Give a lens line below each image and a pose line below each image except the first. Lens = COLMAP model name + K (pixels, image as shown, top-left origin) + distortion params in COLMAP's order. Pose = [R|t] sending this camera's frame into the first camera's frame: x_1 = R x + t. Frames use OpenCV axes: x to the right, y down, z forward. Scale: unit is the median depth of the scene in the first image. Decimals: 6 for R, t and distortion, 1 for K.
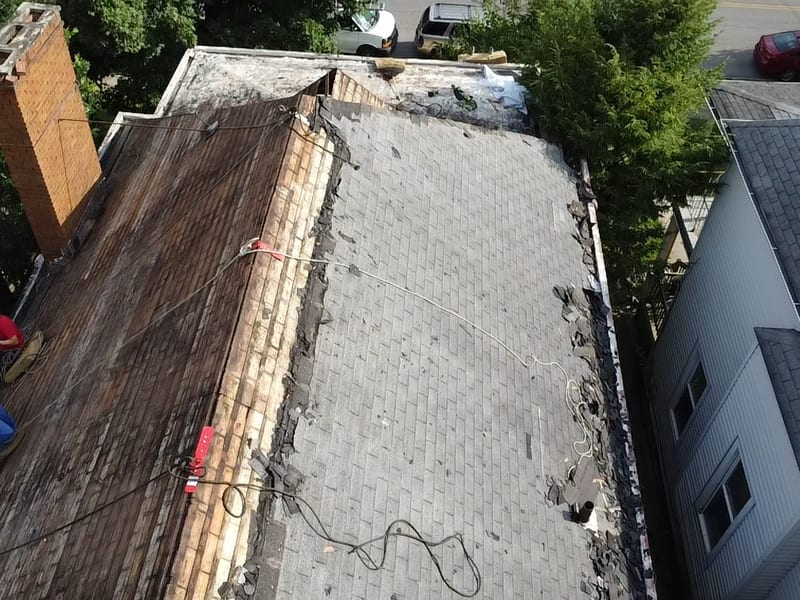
lens RADIAL K [[808.3, 0, 382.6], [0, 808.3, 235.6], [0, 0, 1]] dist [-0.019581, -0.027757]
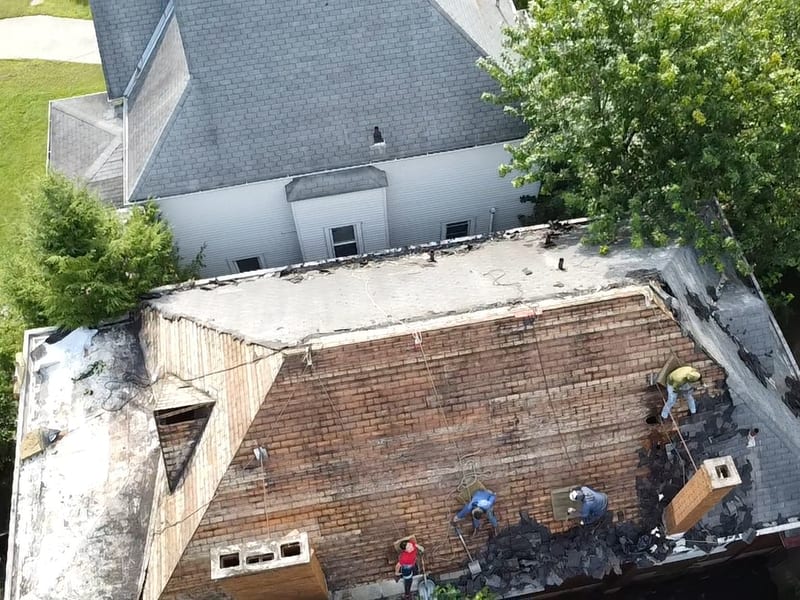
lens RADIAL K [[833.4, 0, 403.3], [0, 833.4, 288.1], [0, 0, 1]] dist [-0.012373, -0.058371]
pose [[-0.245096, -0.837645, 0.488139, -0.919772], [0.692293, 0.201269, 0.692980, -1.278012], [-0.678718, 0.507782, 0.530565, -0.149014]]
